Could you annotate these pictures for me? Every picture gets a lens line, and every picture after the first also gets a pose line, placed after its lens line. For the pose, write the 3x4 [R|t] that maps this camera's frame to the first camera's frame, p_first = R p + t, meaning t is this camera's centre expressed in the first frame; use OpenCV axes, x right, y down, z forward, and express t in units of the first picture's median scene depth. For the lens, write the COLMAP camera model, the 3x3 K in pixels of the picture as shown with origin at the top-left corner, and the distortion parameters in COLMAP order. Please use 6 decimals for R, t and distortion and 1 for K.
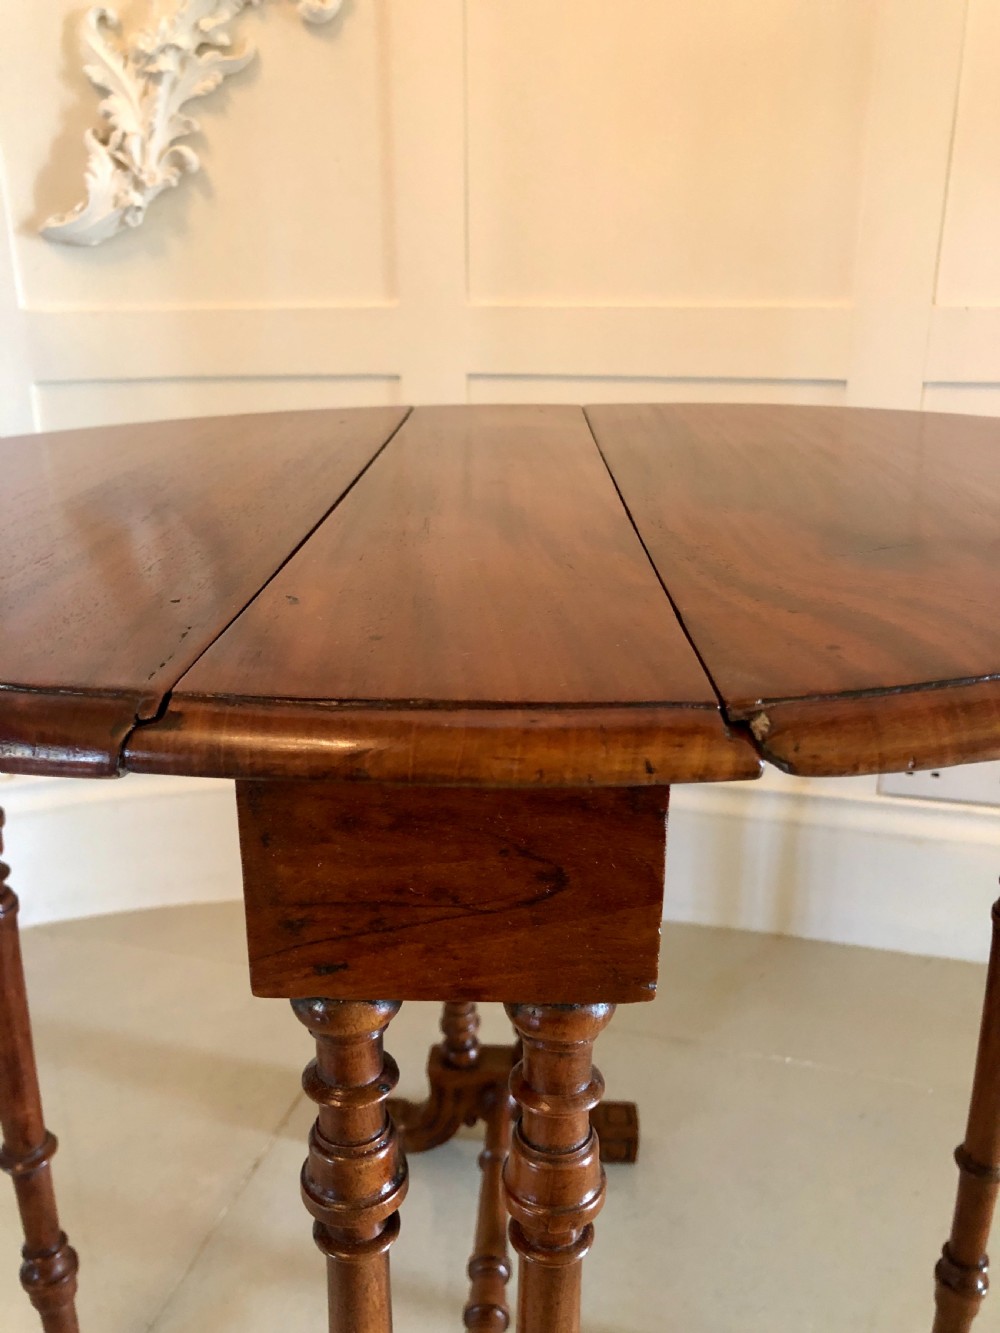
lens RADIAL K [[1119.5, 0, 493.2], [0, 1119.5, 649.4], [0, 0, 1]] dist [-0.000676, -0.005590]
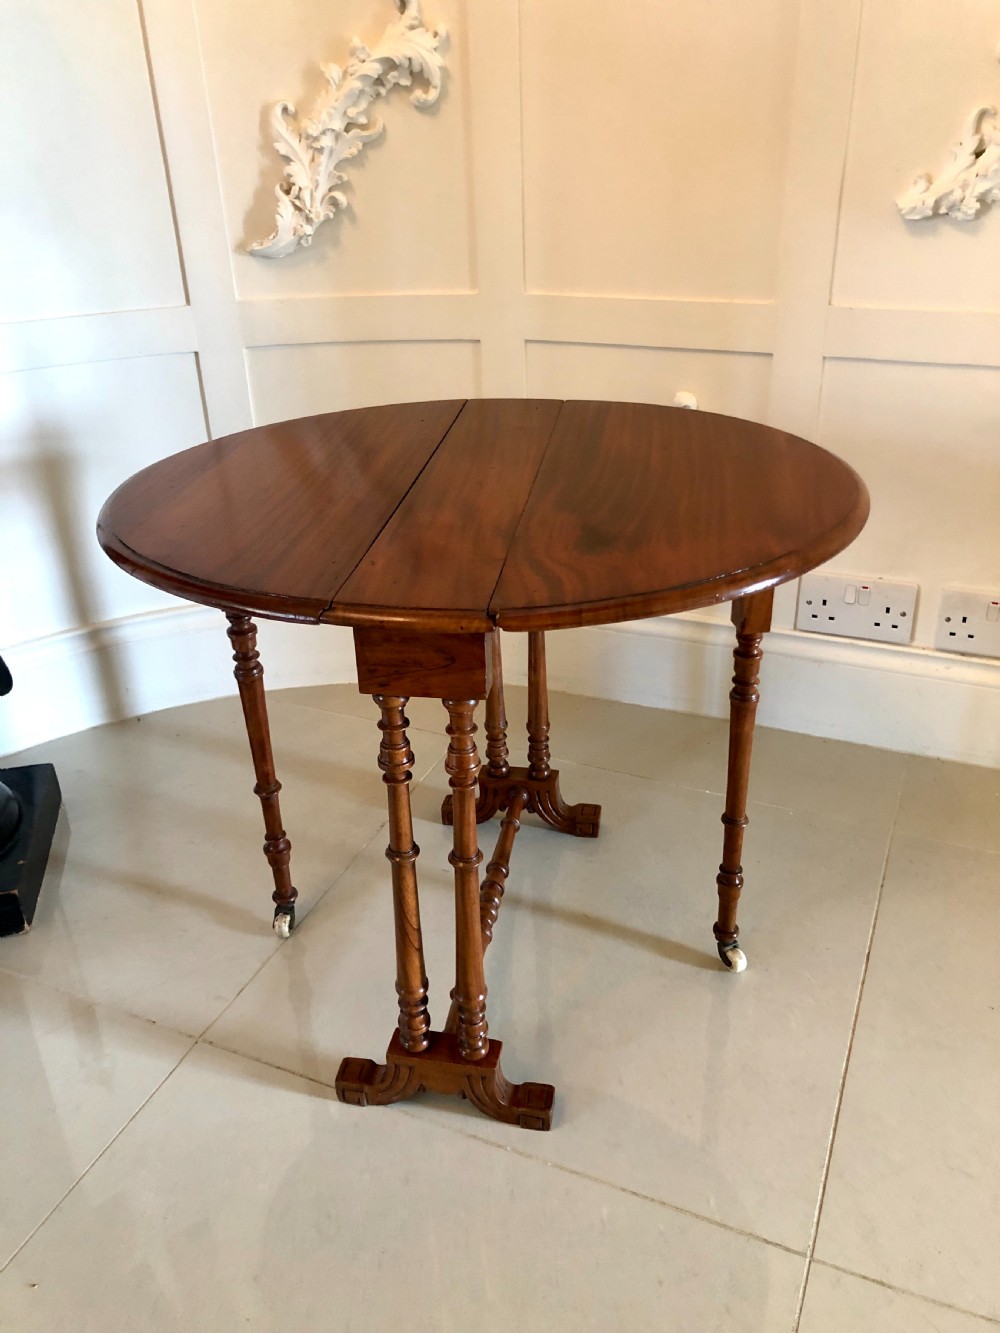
lens RADIAL K [[1106.0, 0, 501.2], [0, 1106.0, 643.0], [0, 0, 1]] dist [0.026623, -0.006859]
pose [[0.991189, 0.037857, -0.126927, 0.165519], [-0.016777, 0.986449, 0.163207, -0.099121], [0.131386, -0.159640, 0.978393, -0.570406]]
